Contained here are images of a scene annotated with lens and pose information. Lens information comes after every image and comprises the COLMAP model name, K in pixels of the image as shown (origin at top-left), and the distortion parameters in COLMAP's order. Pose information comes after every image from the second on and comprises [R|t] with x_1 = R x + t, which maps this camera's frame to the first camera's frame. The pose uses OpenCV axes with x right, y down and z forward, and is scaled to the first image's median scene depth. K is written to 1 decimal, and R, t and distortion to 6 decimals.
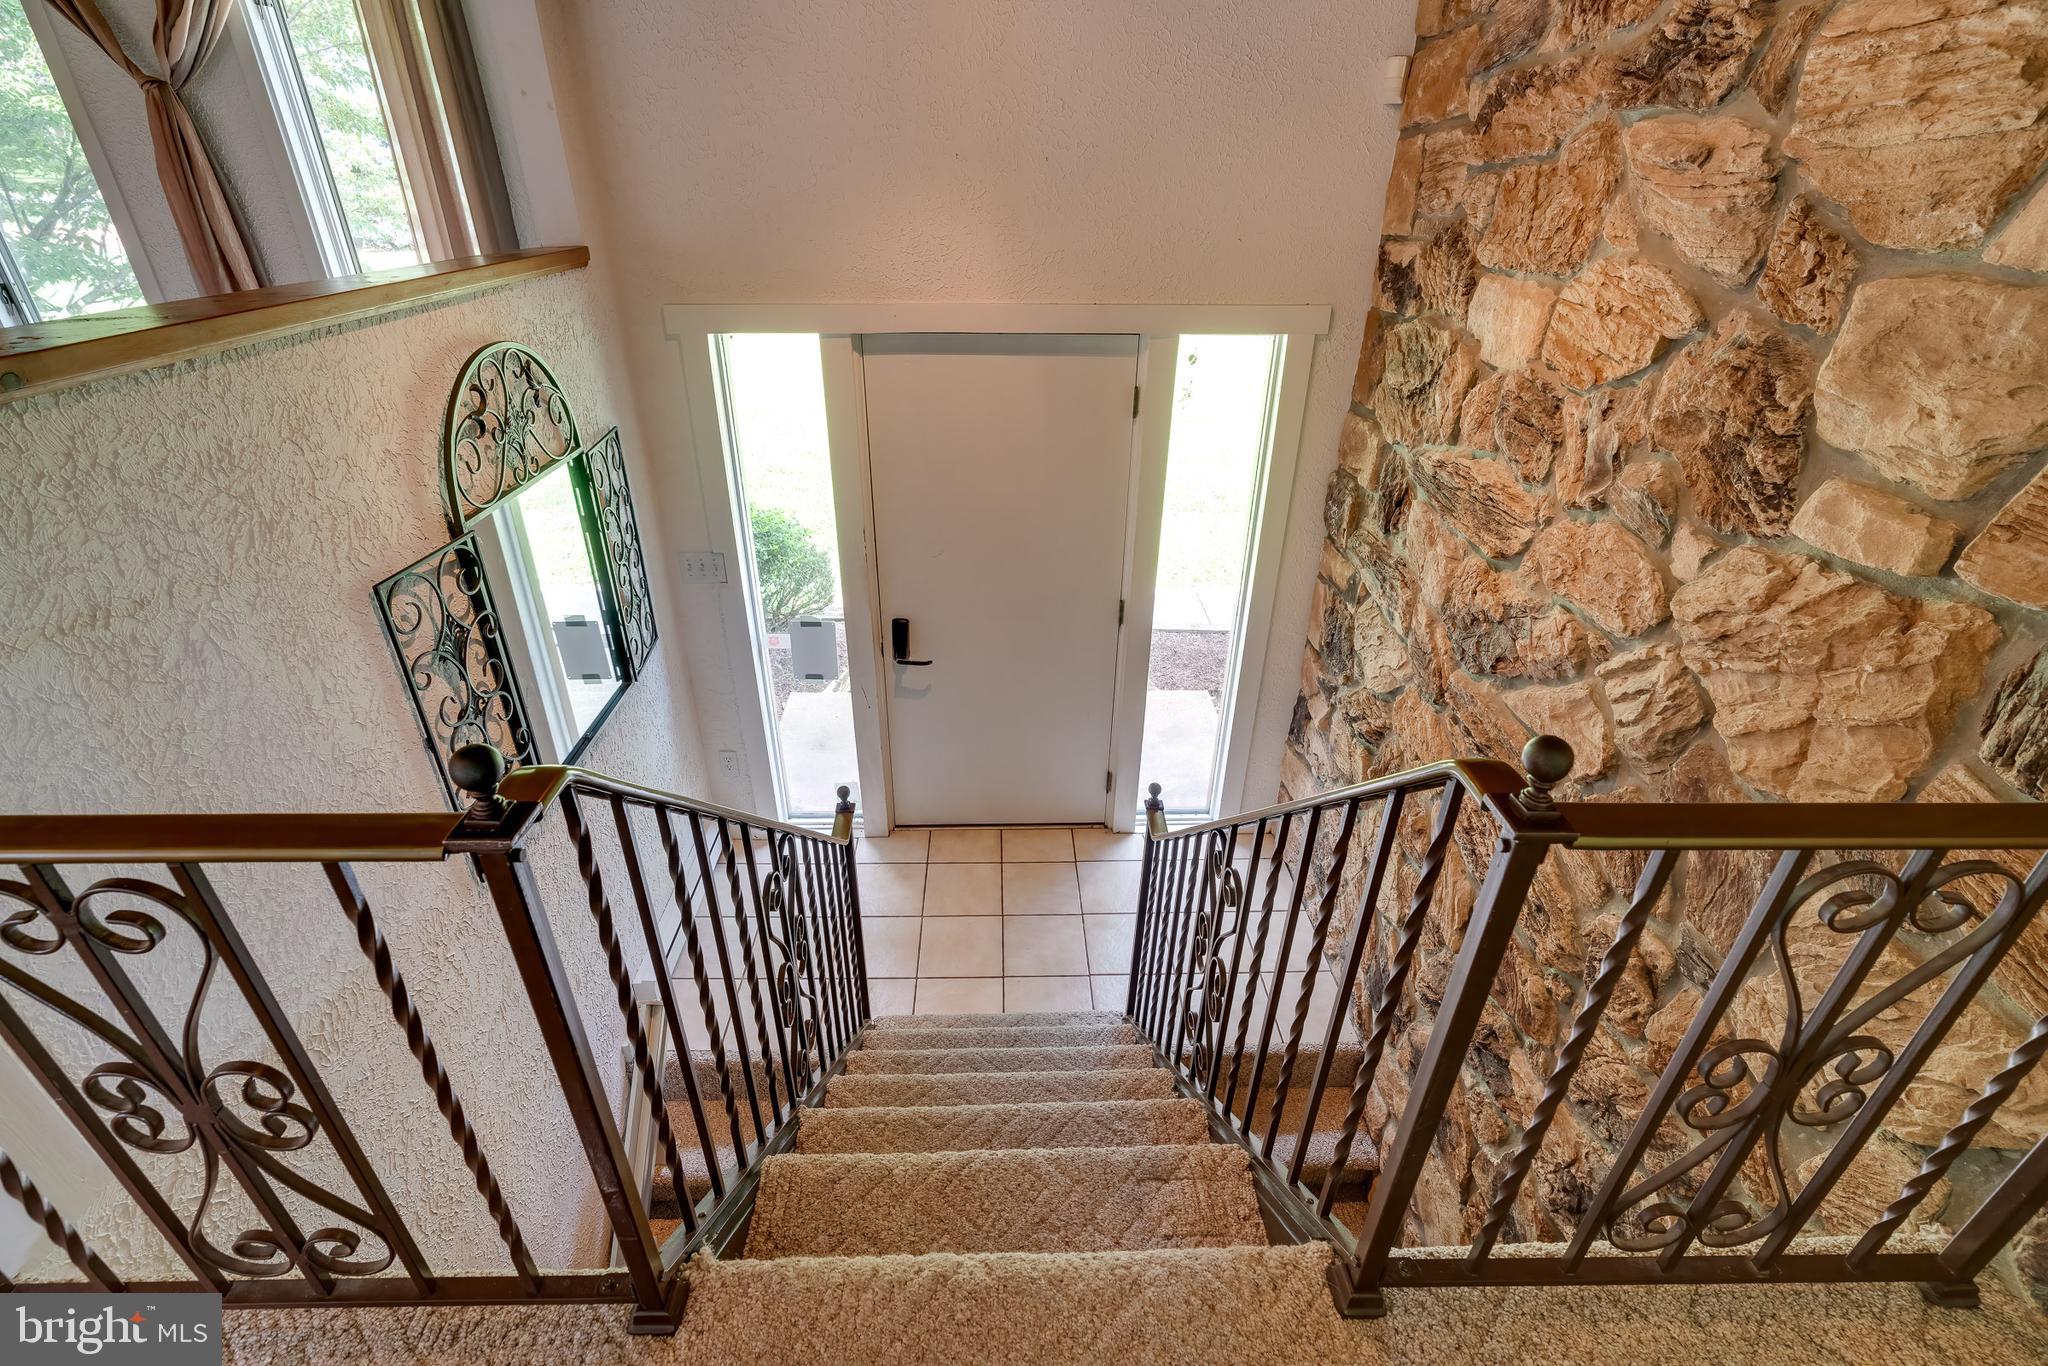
lens RADIAL K [[908.7, 0, 1012.9], [0, 908.7, 674.6], [0, 0, 1]] dist [-0.006093, 0.003792]
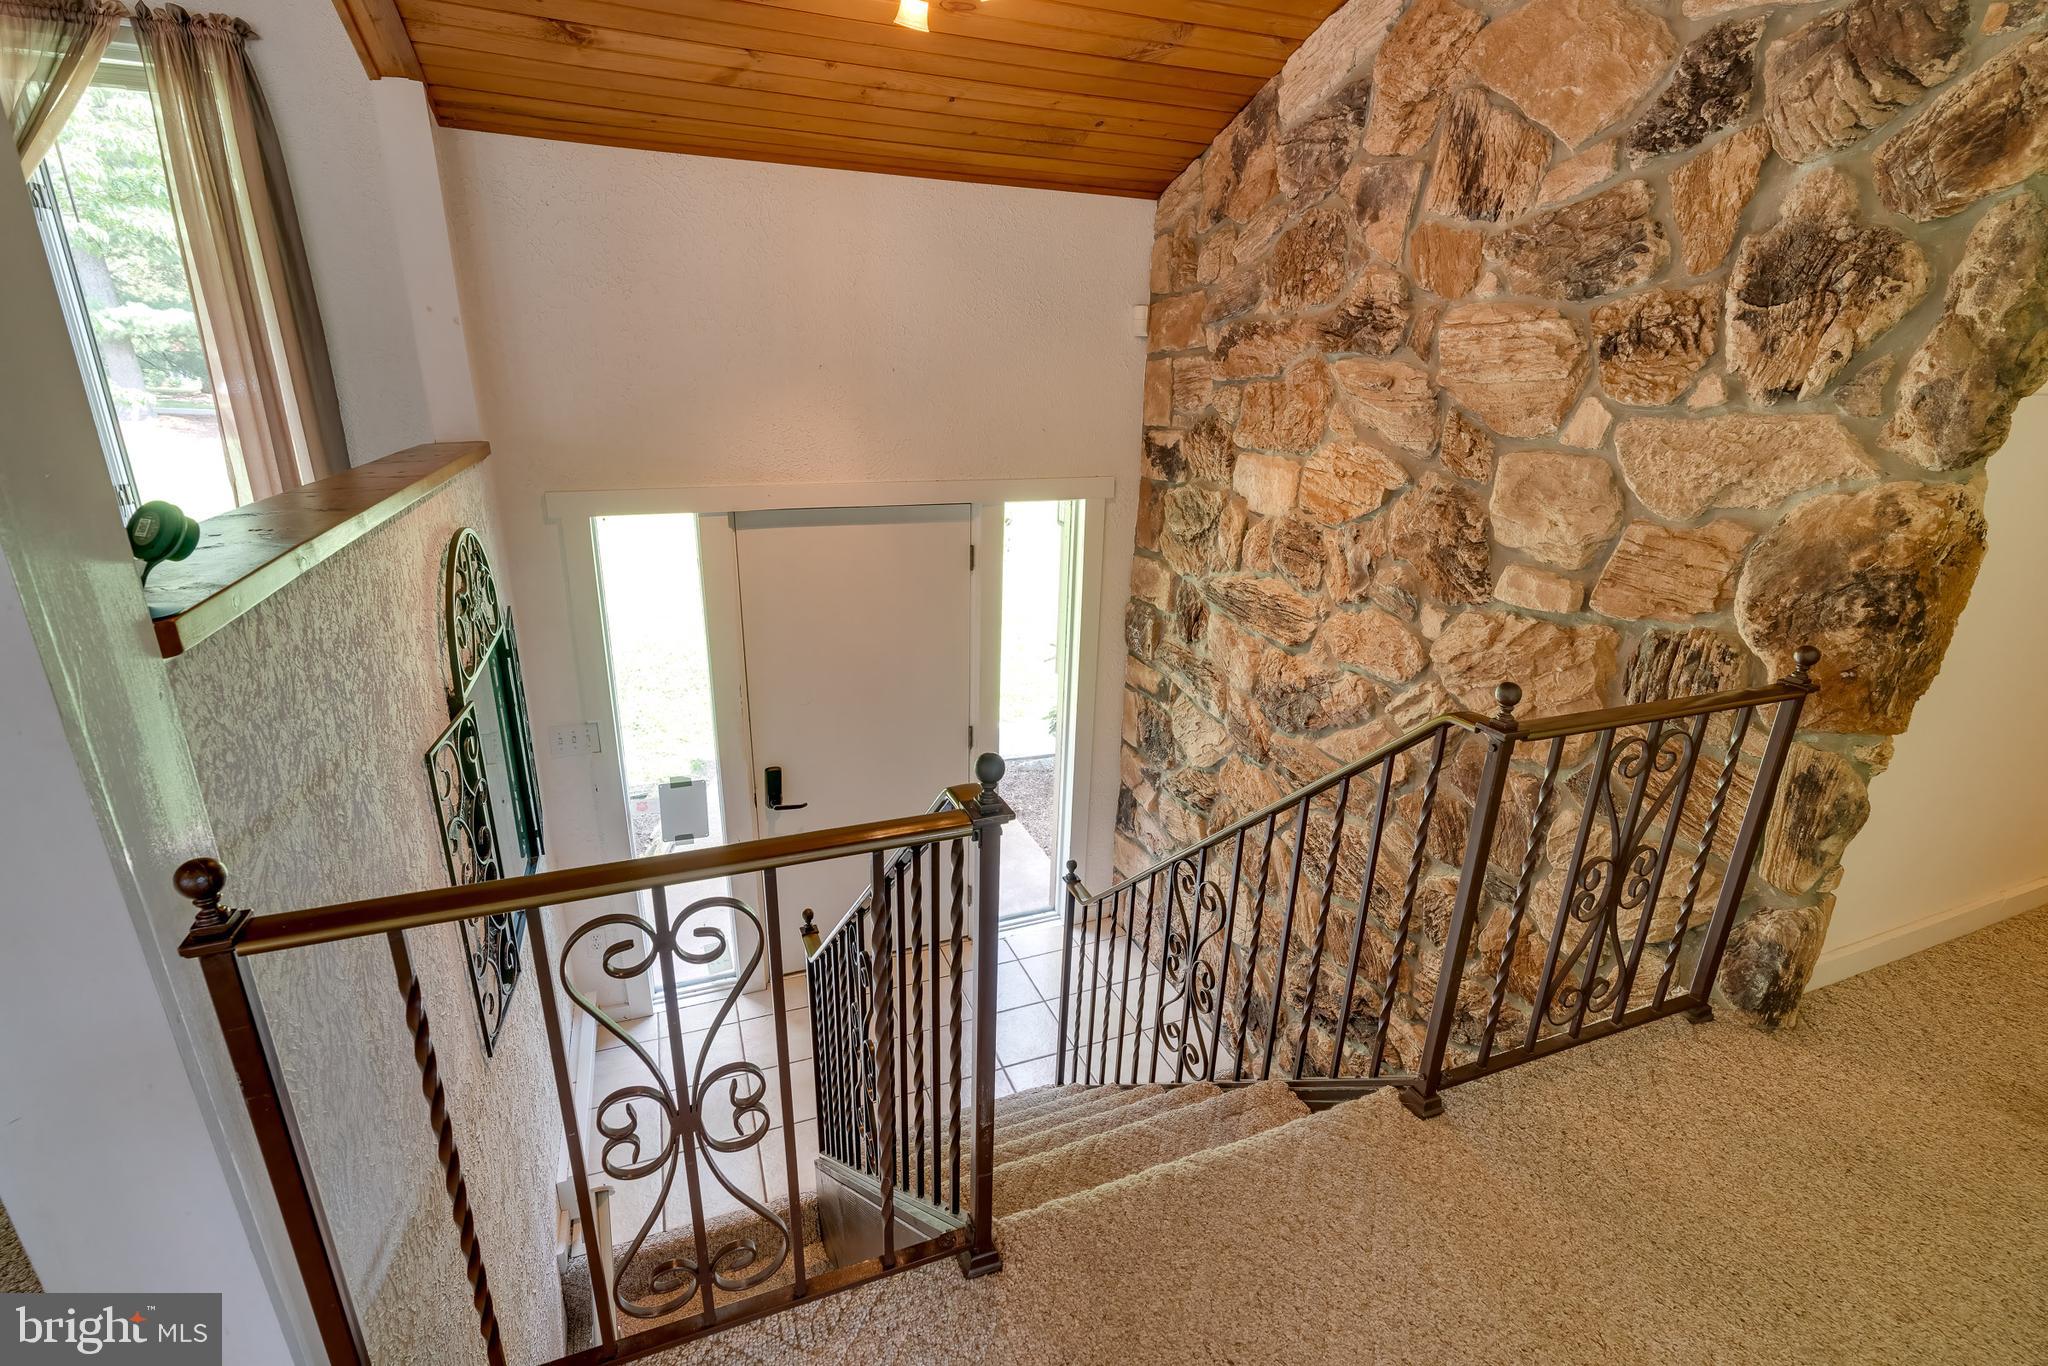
lens RADIAL K [[908.7, 0, 1012.9], [0, 908.7, 674.6], [0, 0, 1]] dist [-0.006093, 0.003792]
pose [[0.939649, -0.096973, 0.328109, -0.360241], [0.153456, 0.976574, -0.150846, 0.064089], [-0.305795, 0.192092, 0.932518, -0.167068]]
